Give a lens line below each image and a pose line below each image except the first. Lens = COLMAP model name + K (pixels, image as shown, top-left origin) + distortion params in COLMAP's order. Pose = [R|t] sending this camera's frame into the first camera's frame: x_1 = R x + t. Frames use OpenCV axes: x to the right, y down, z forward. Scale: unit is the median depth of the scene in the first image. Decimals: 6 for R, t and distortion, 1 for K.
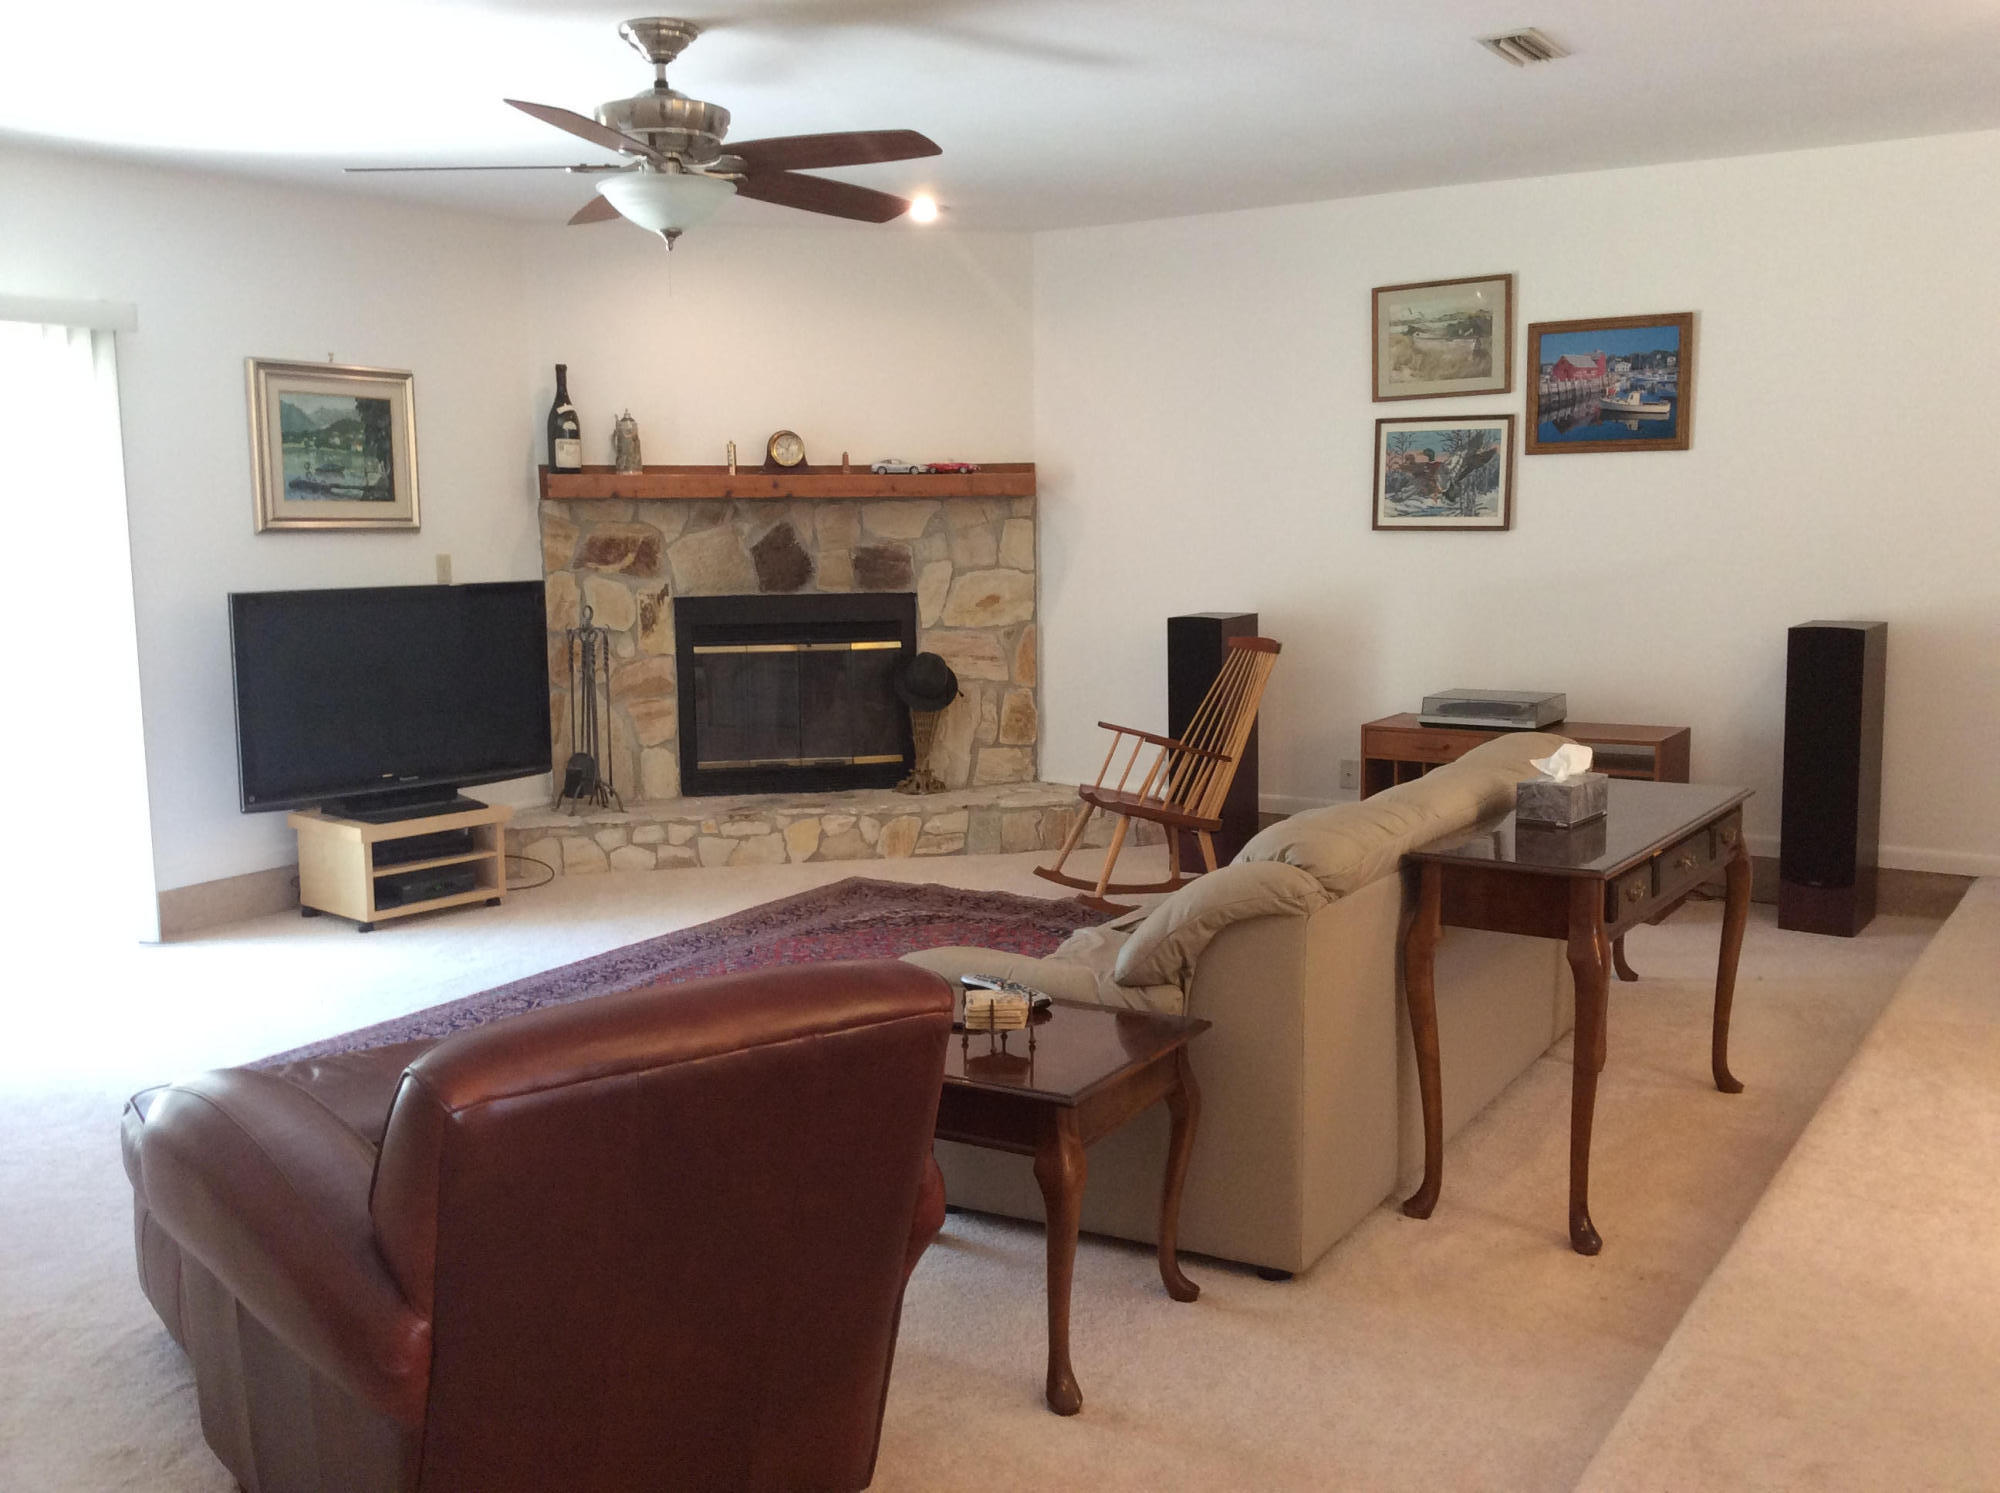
lens RADIAL K [[1841.8, 0, 1009.9], [0, 1841.8, 728.8], [0, 0, 1]] dist [0.054320, 0.000000]
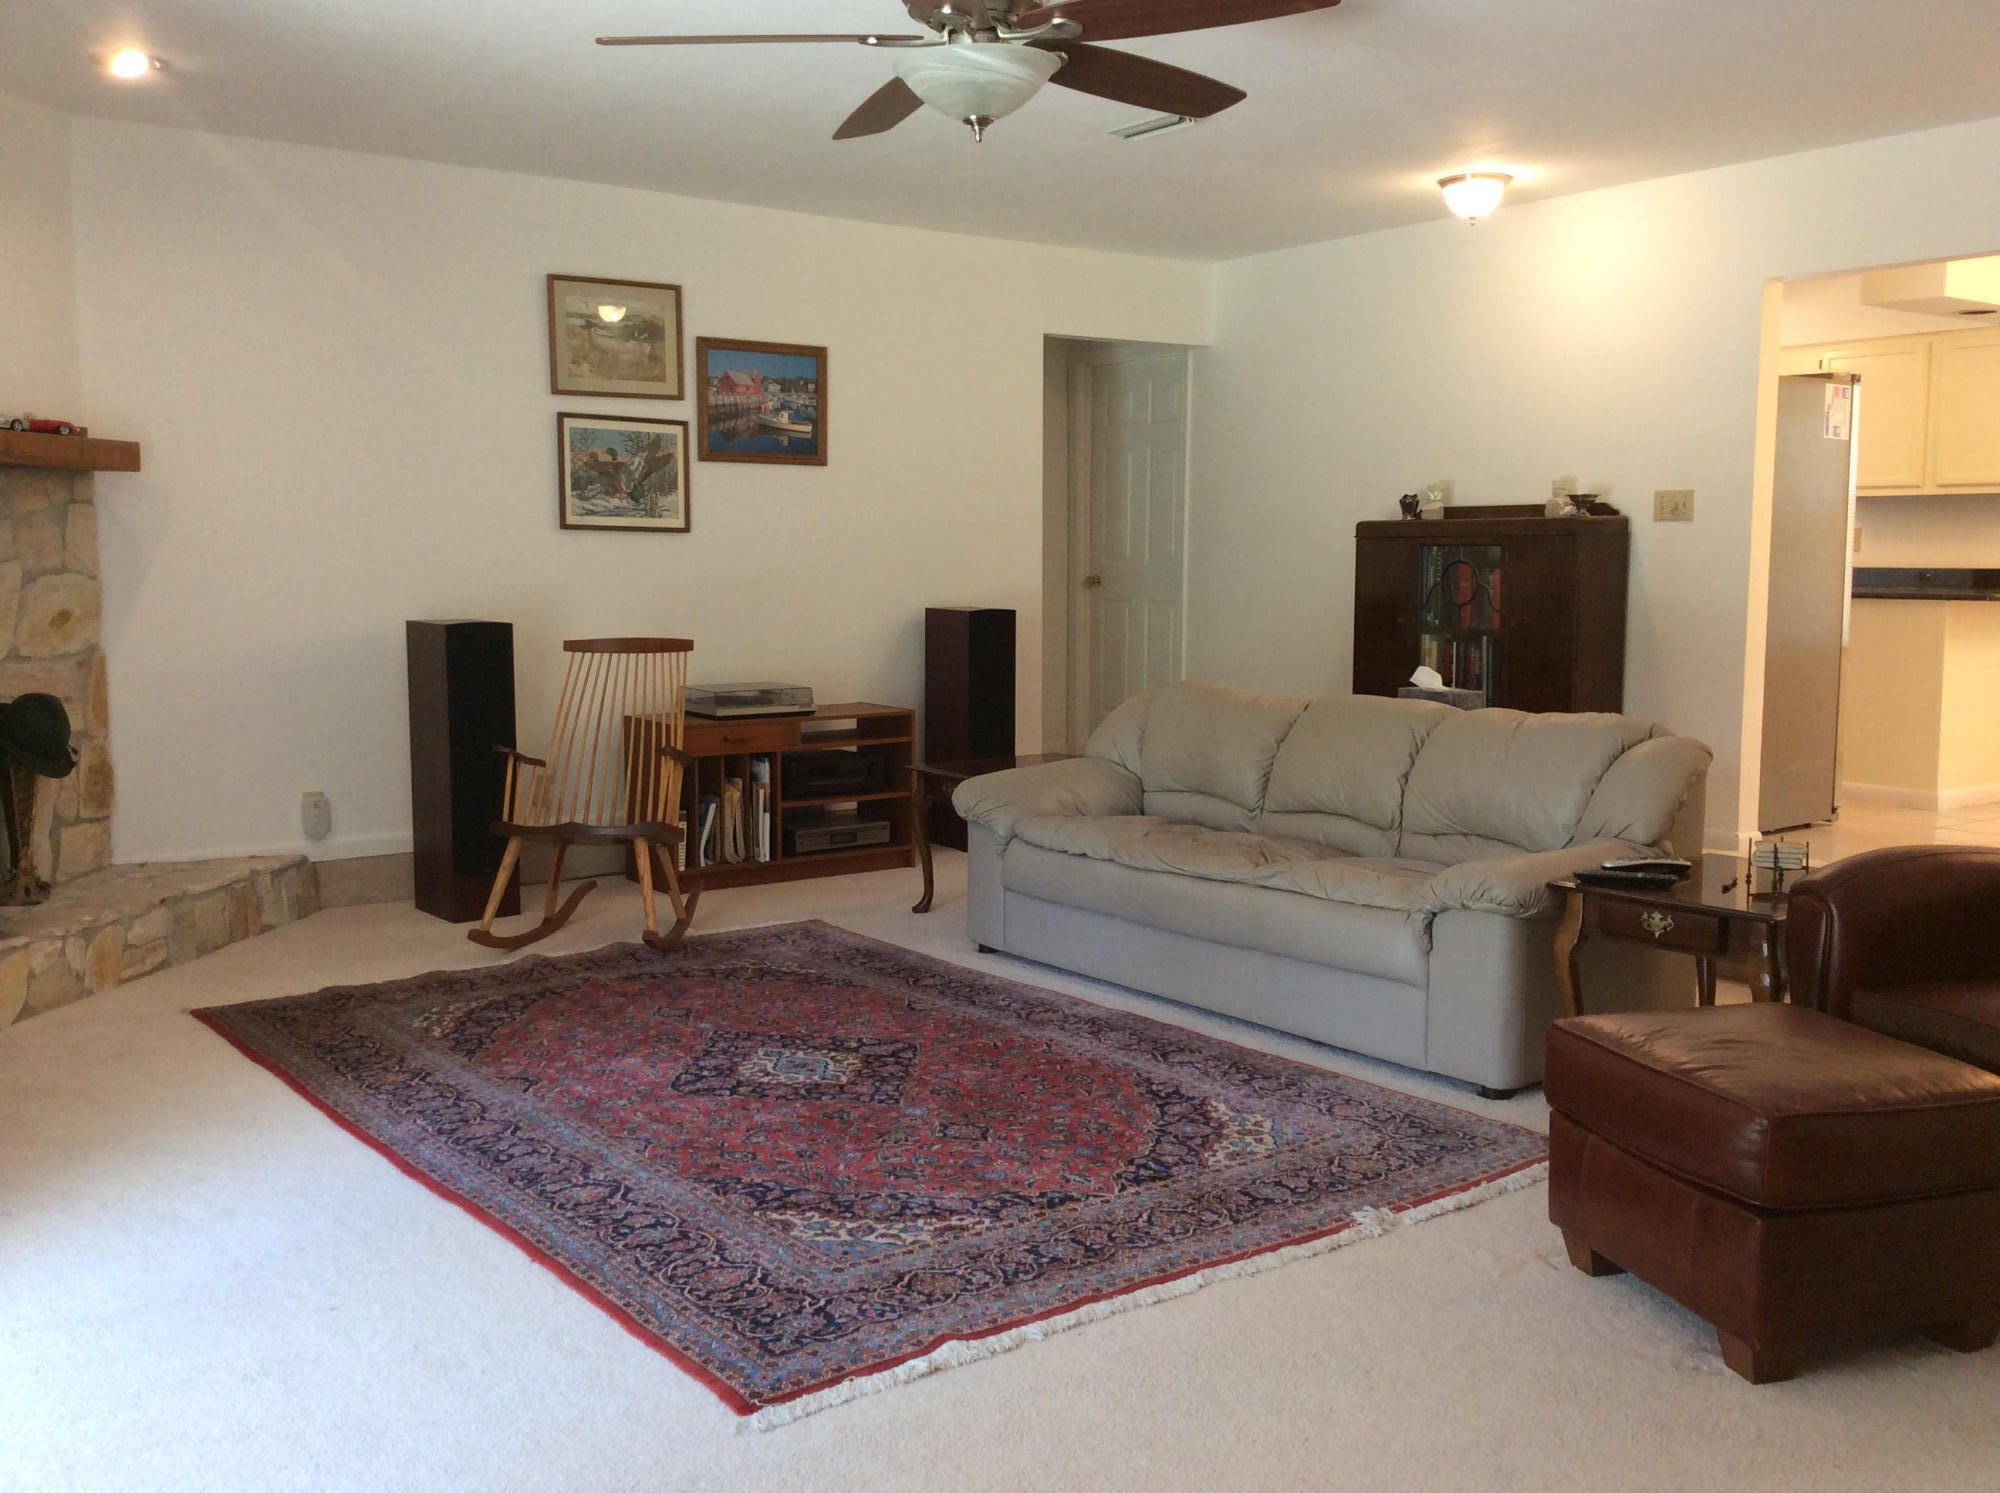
lens RADIAL K [[1841.8, 0, 1076.5], [0, 1841.8, 716.5], [0, 0, 1]] dist [0.054320, 0.000000]
pose [[0.322978, -0.071831, 0.943677, -0.634960], [0.104750, 0.993702, 0.039787, -0.022220], [-0.940592, 0.086000, 0.328468, 0.453597]]
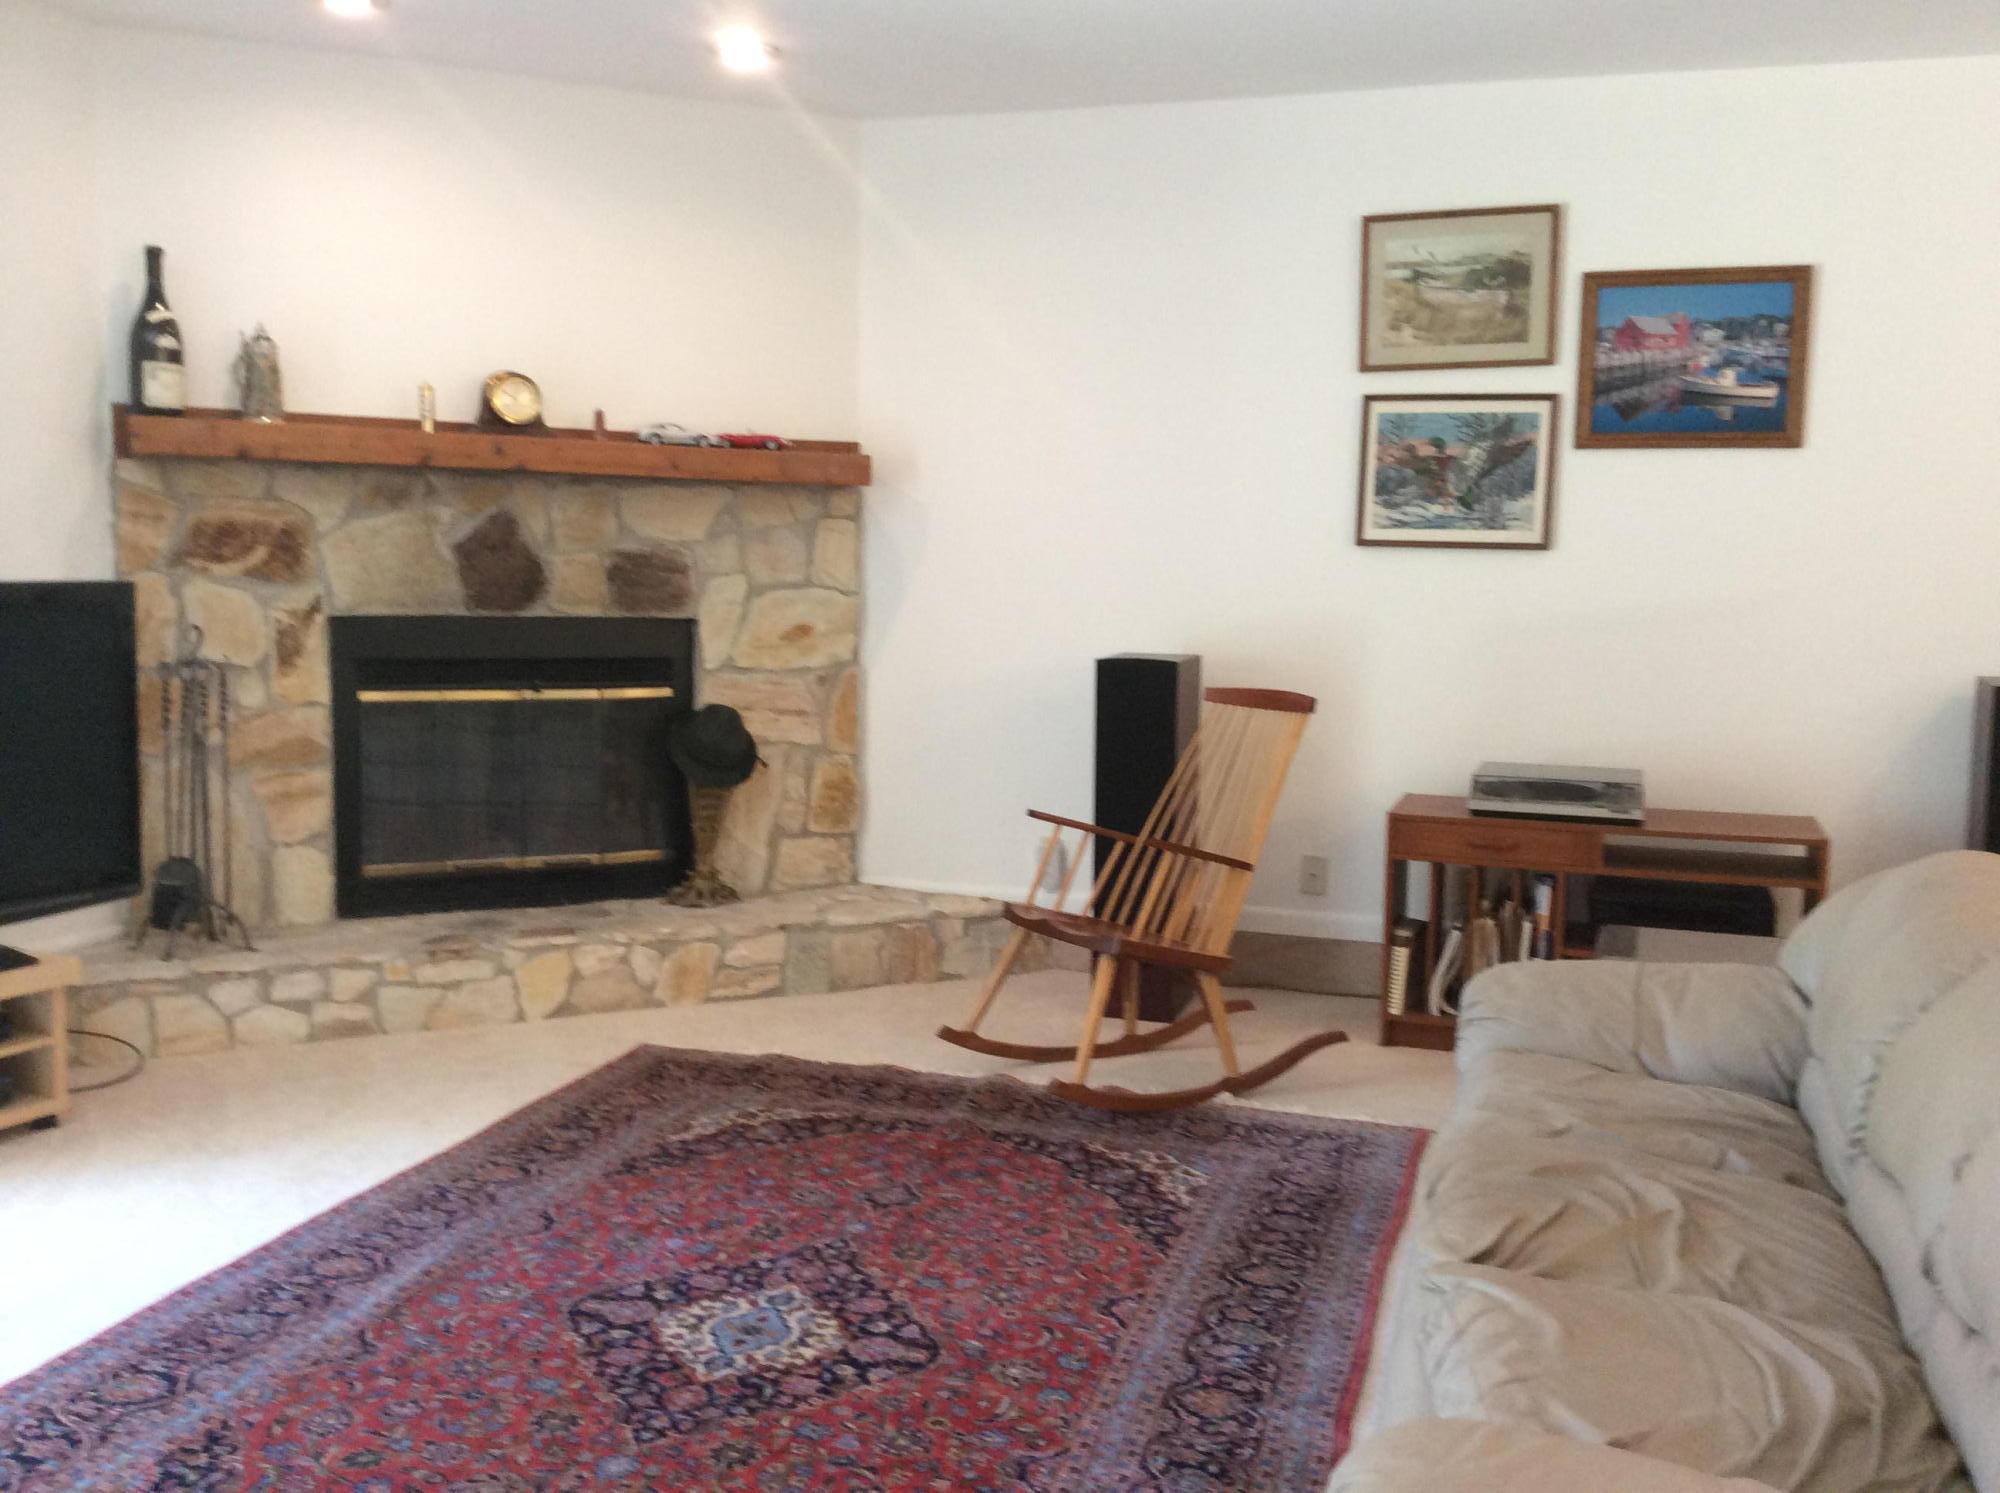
lens RADIAL K [[1841.8, 0, 1007.3], [0, 1841.8, 736.8], [0, 0, 1]] dist [0.054320, 0.000000]
pose [[0.967206, 0.005178, 0.253942, -0.127680], [0.000072, 0.999787, -0.020659, -0.016076], [-0.253995, 0.020000, 0.966999, 0.328821]]
